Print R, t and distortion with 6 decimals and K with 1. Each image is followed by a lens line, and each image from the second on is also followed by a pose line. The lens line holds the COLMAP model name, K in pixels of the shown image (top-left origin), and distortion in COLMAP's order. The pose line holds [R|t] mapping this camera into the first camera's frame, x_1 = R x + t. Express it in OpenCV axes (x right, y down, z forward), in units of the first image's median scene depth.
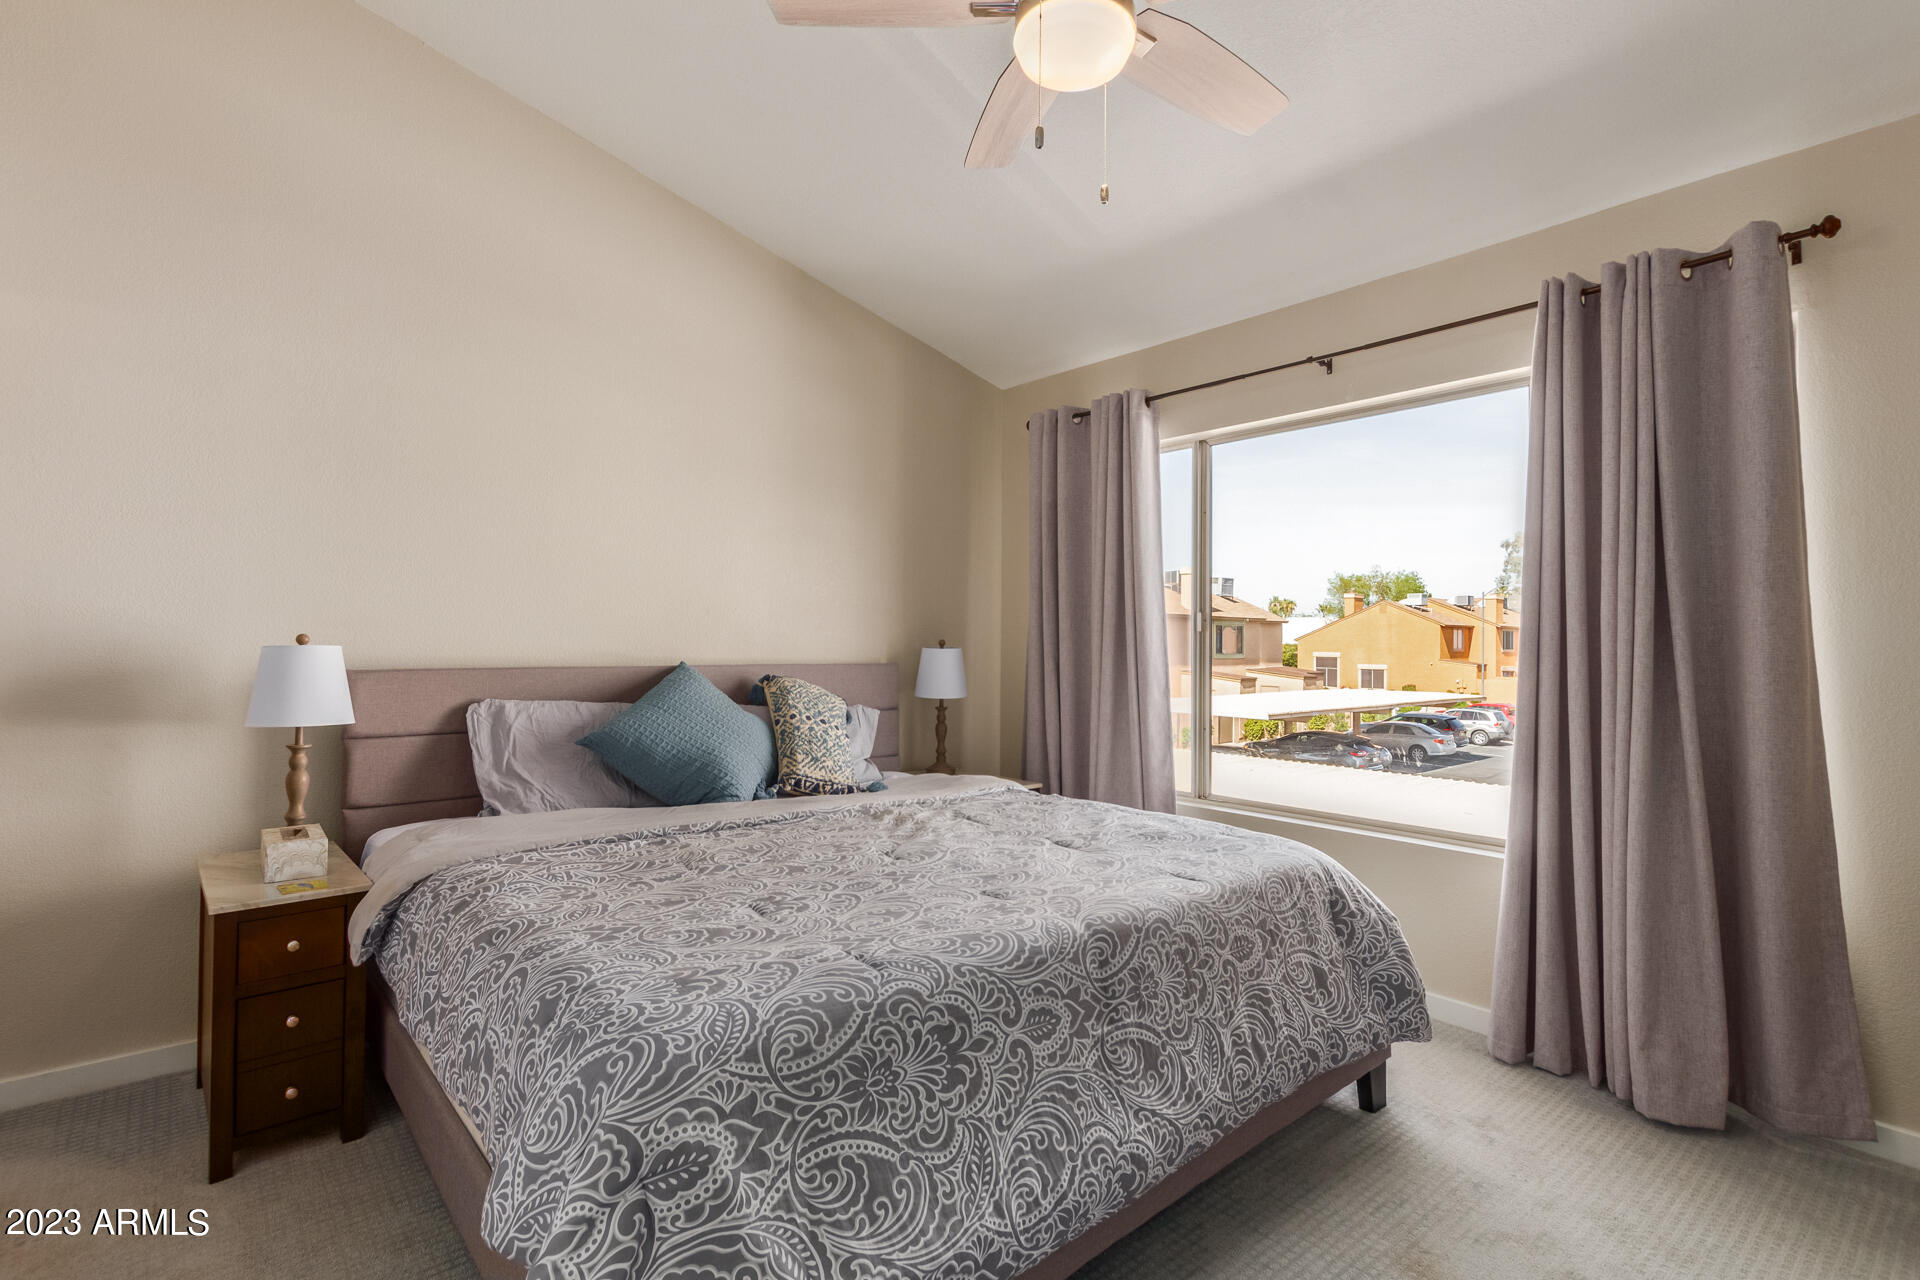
lens RADIAL K [[888.6, 0, 967.9], [0, 888.6, 635.1], [0, 0, 1]] dist [0.010351, -0.004526]
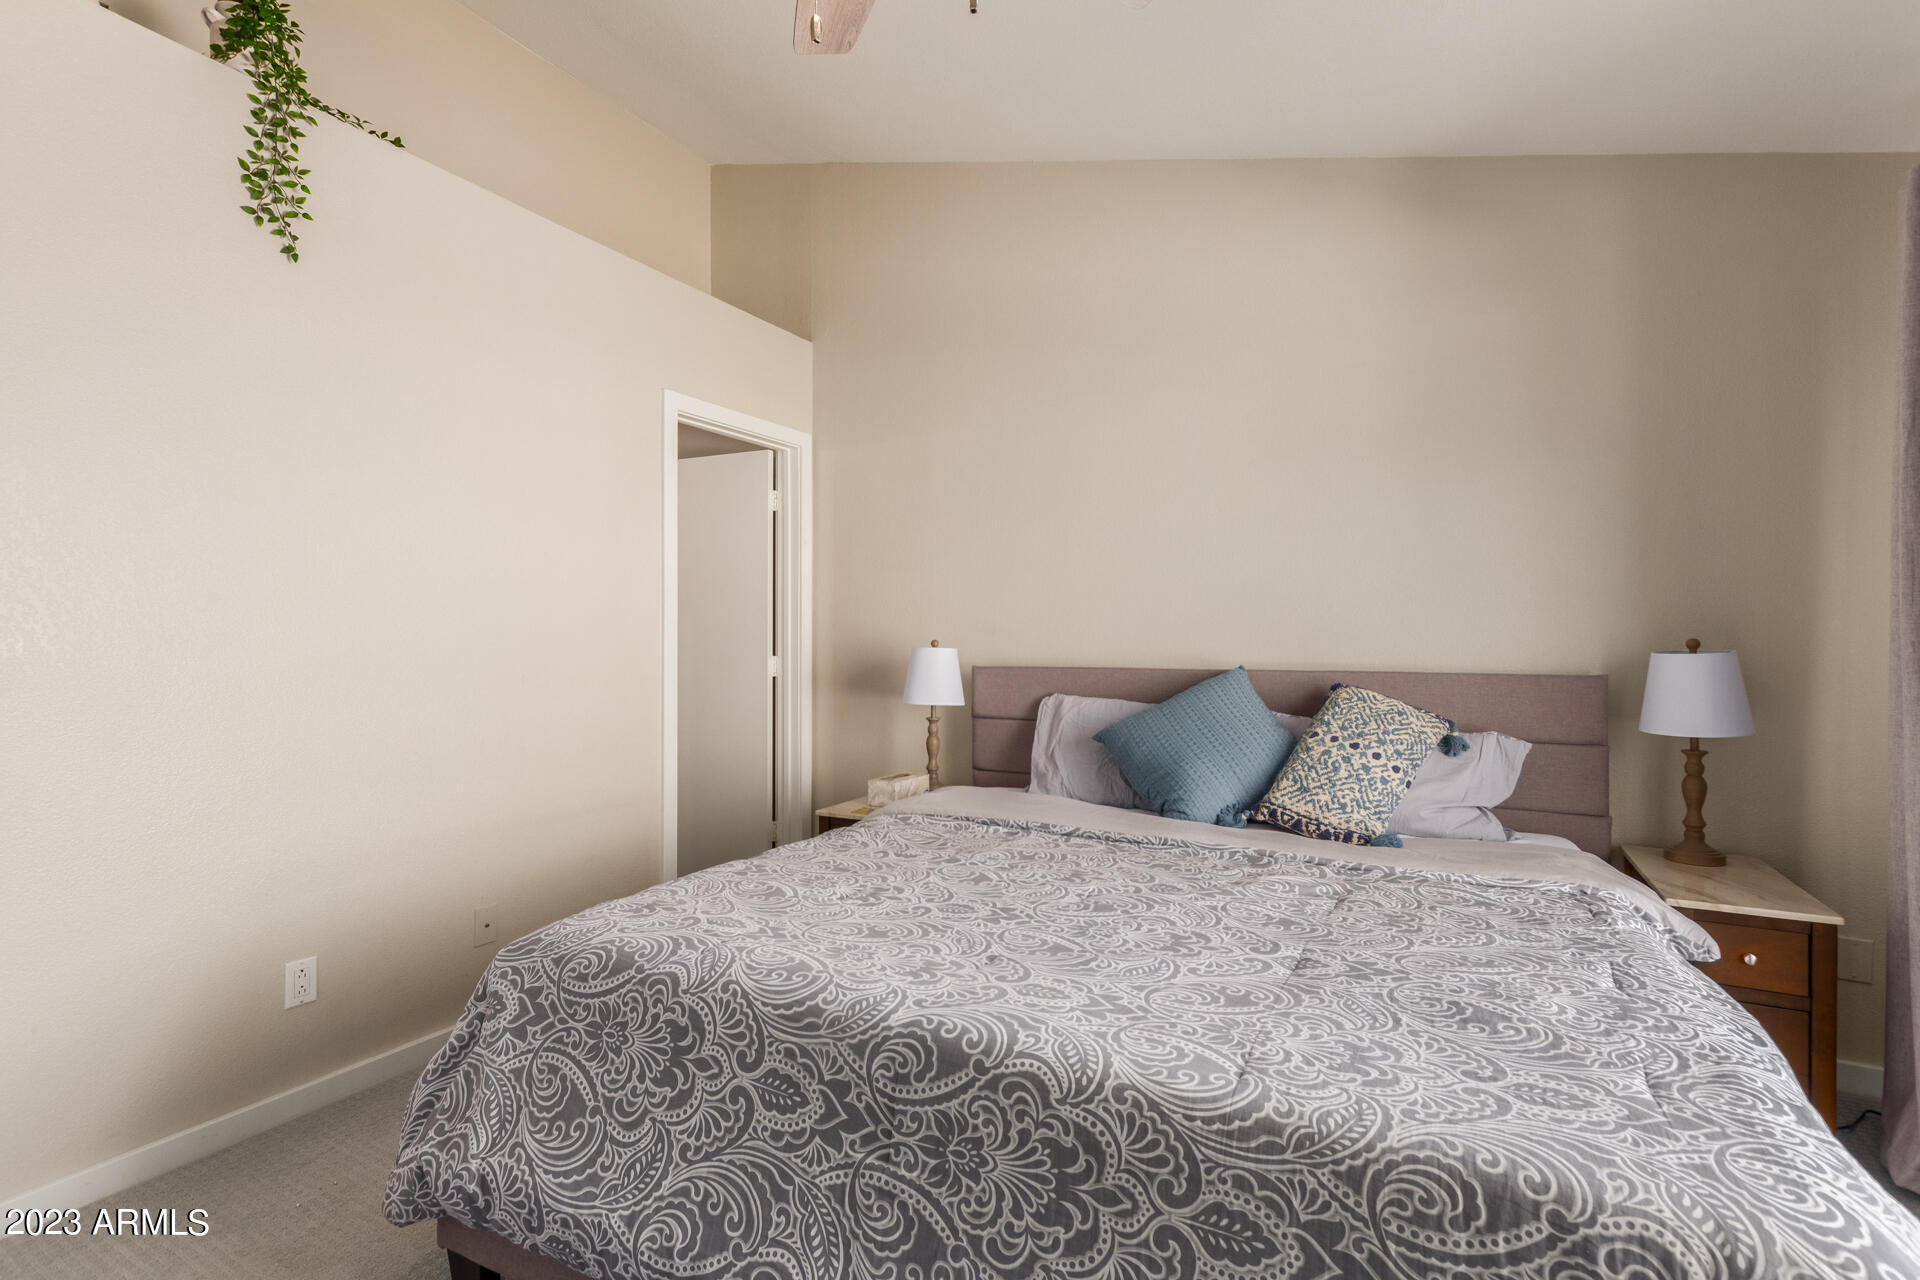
lens RADIAL K [[888.6, 0, 964.4], [0, 888.6, 646.5], [0, 0, 1]] dist [0.010351, -0.004526]
pose [[0.353455, -0.003948, -0.935443, 1.002868], [0.011803, 0.999930, 0.000240, 0.015695], [0.935377, -0.011126, 0.353477, 0.927495]]
